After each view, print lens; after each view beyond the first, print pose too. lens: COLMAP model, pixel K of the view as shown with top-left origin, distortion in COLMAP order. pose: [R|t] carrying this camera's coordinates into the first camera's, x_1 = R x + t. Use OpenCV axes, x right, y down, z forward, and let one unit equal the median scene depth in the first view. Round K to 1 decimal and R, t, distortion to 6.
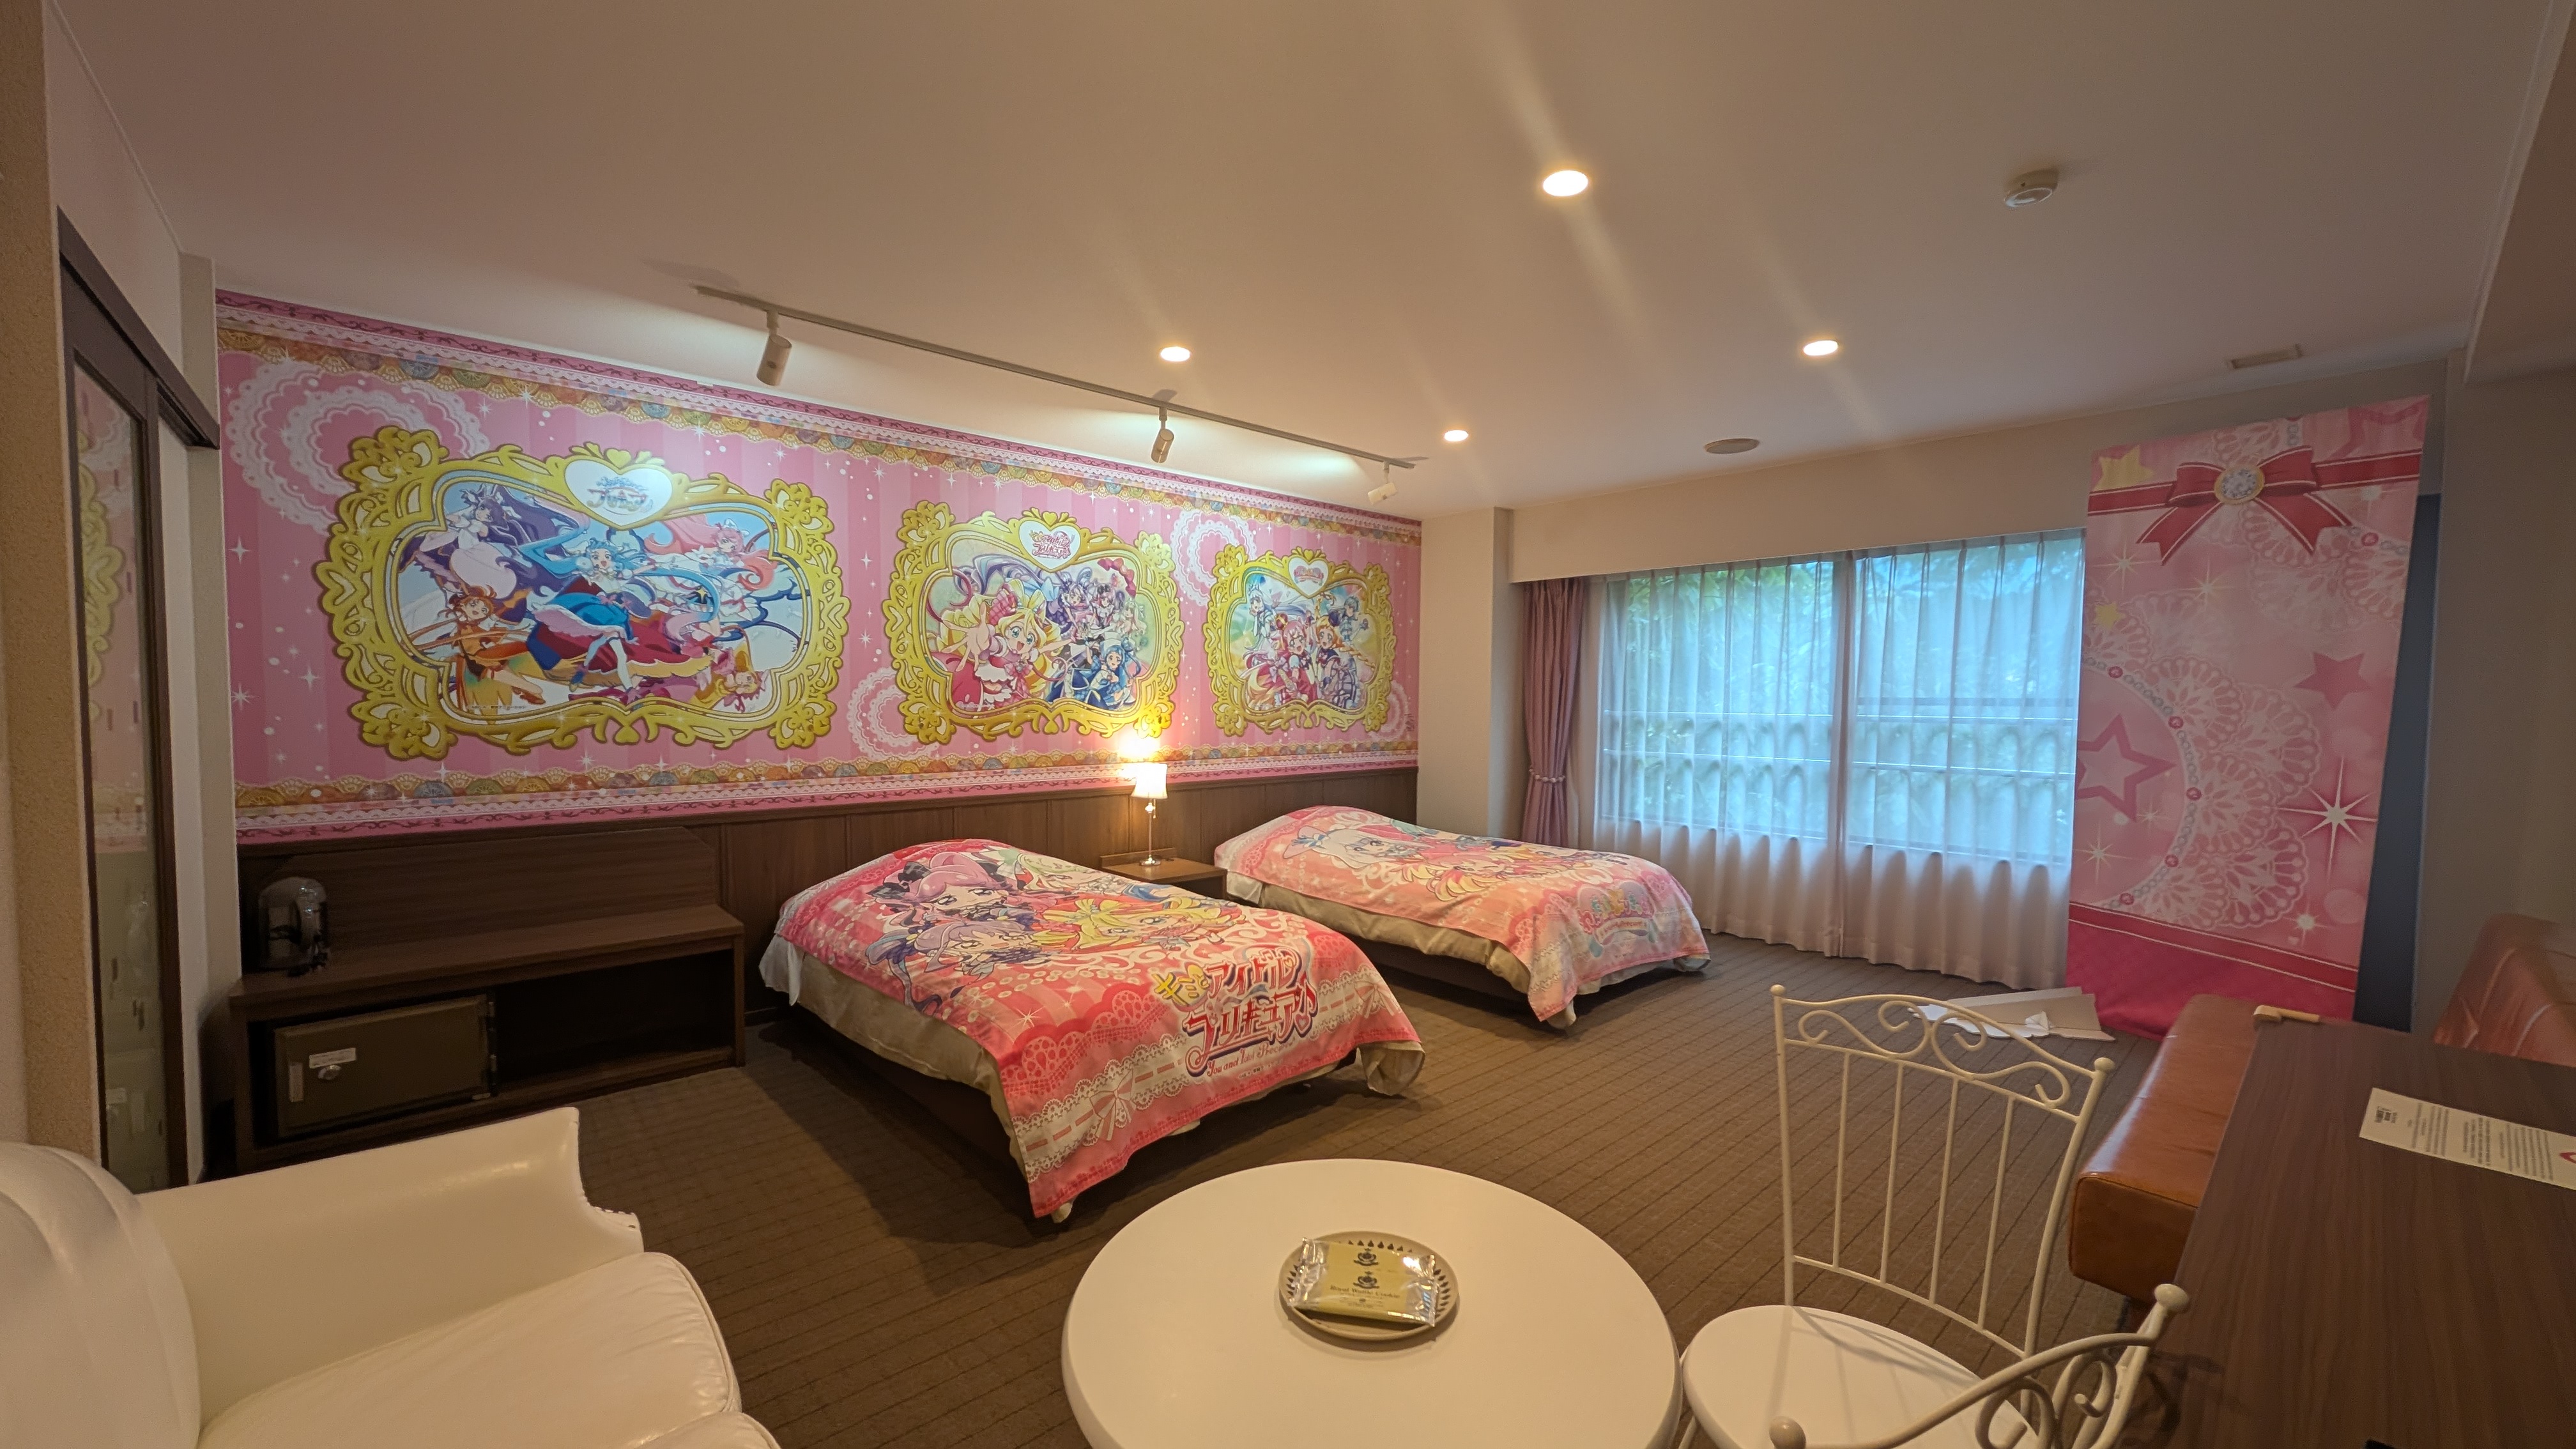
lens RADIAL K [[959.0, 0, 1286.2], [0, 959.0, 713.5], [0, 0, 1]] dist [-0.000524, 0.000196]
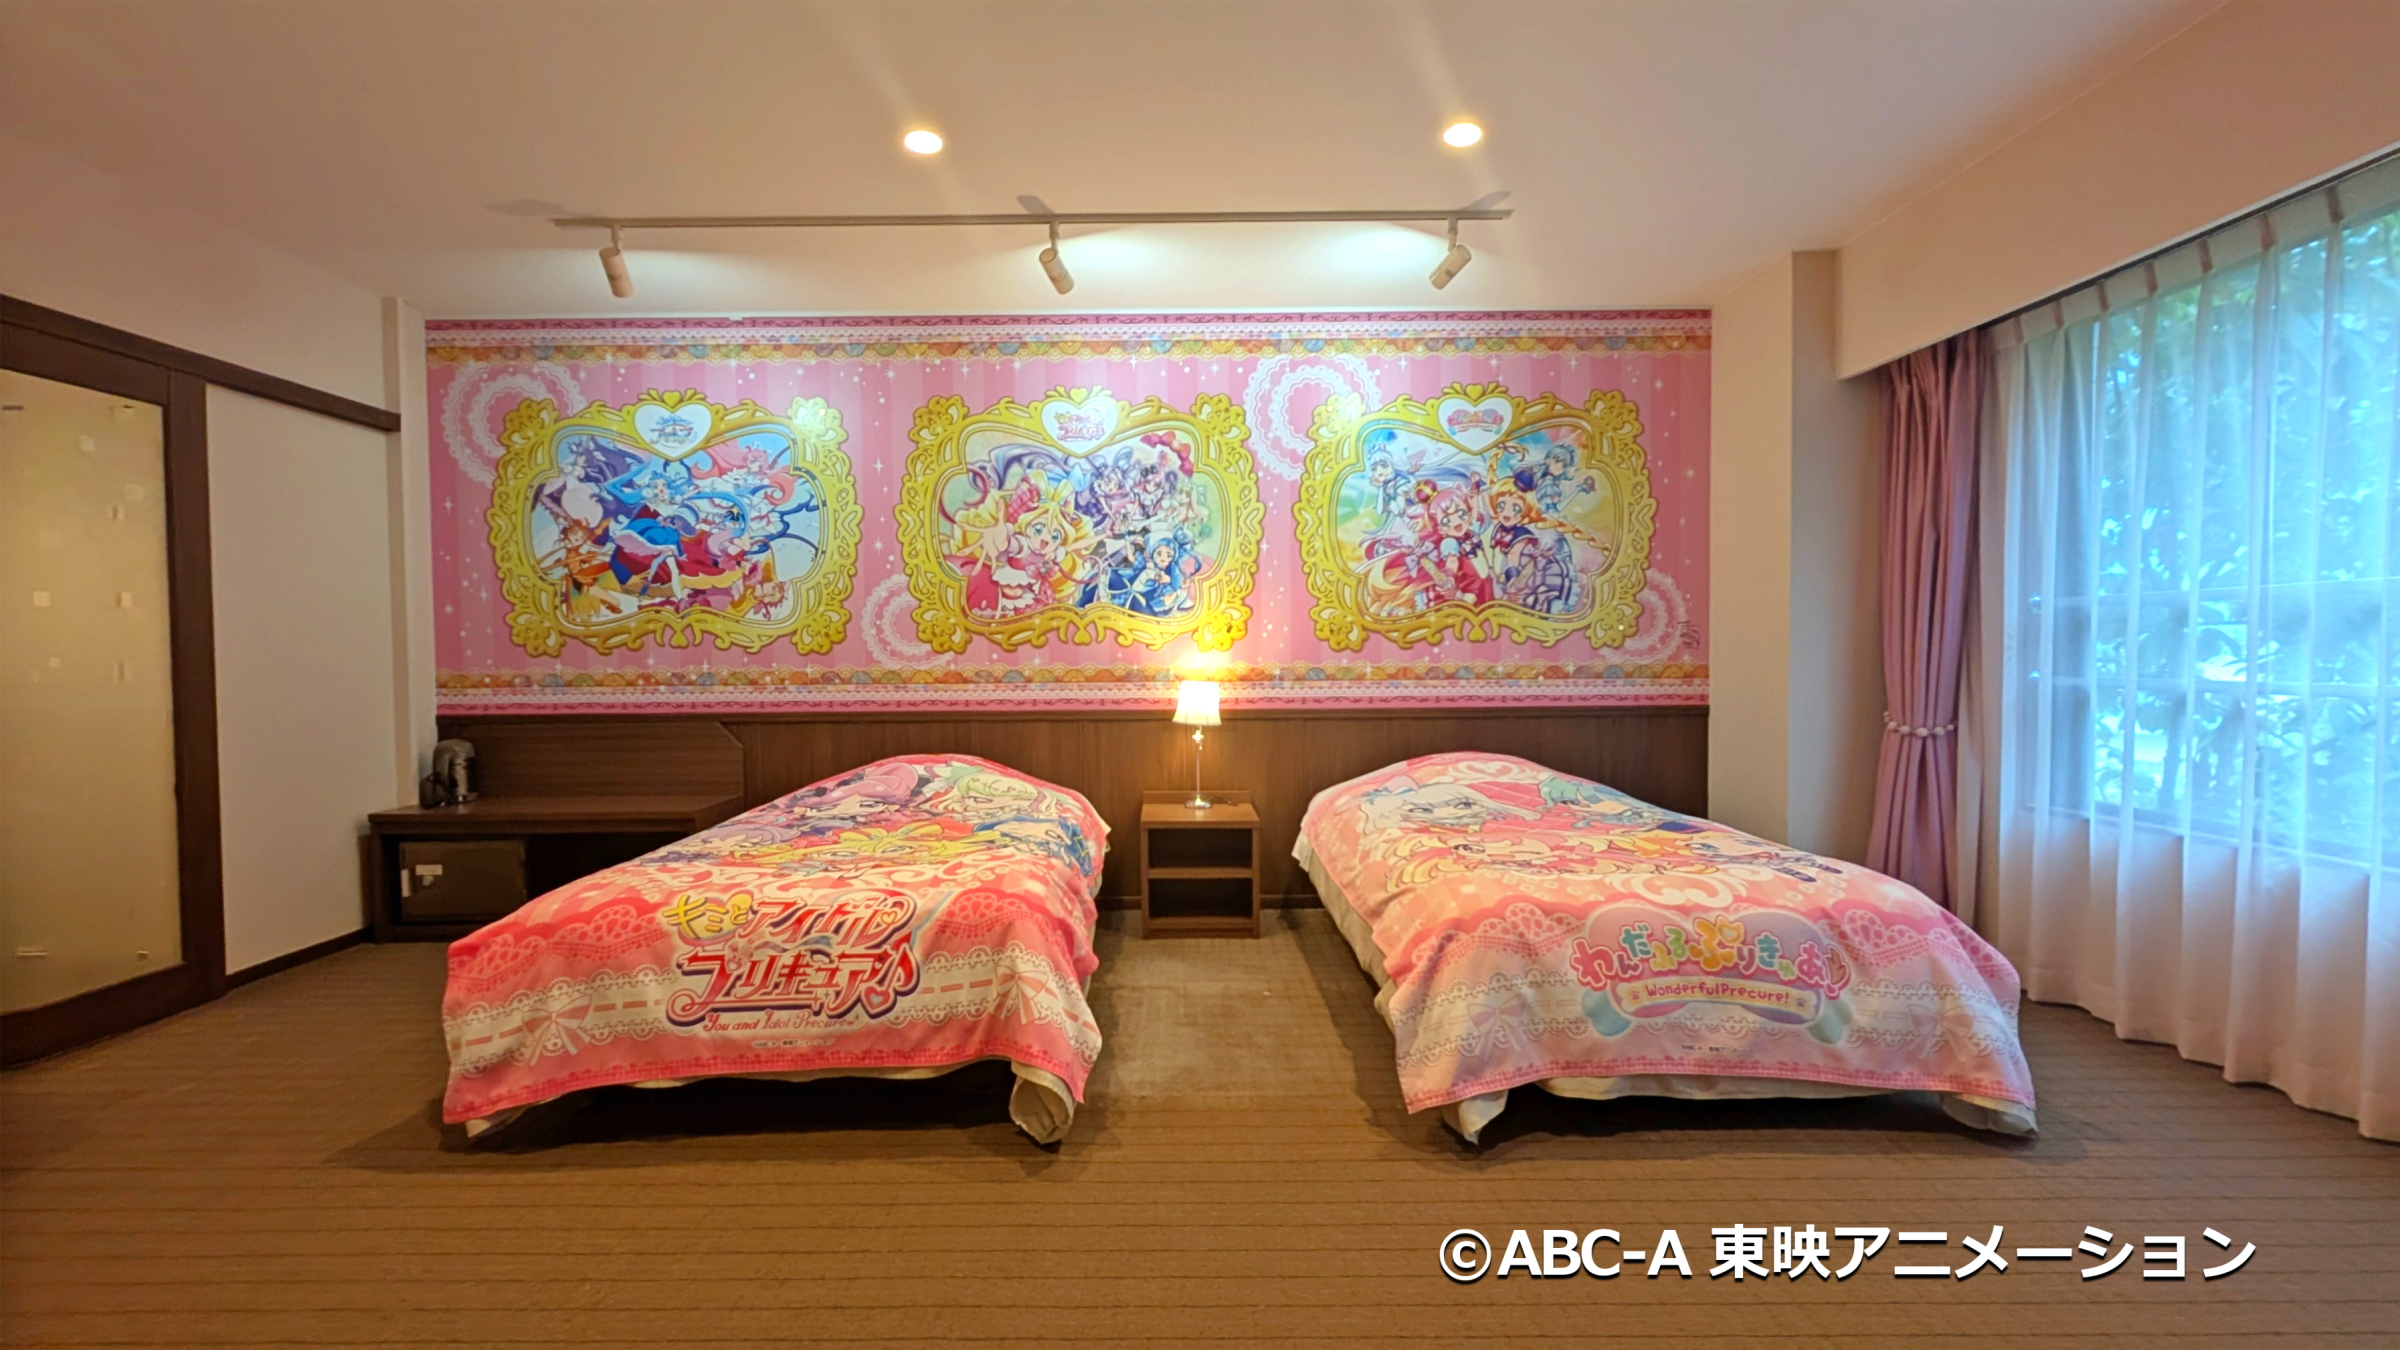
lens RADIAL K [[1041.7, 0, 1192.4], [0, 1041.7, 693.7], [0, 0, 1]] dist [-0.001750, 0.000486]
pose [[0.747542, 0.014607, -0.664053, 0.527411], [-0.000183, 0.999763, 0.021785, 0.052252], [0.664214, -0.016163, 0.747368, 0.416307]]
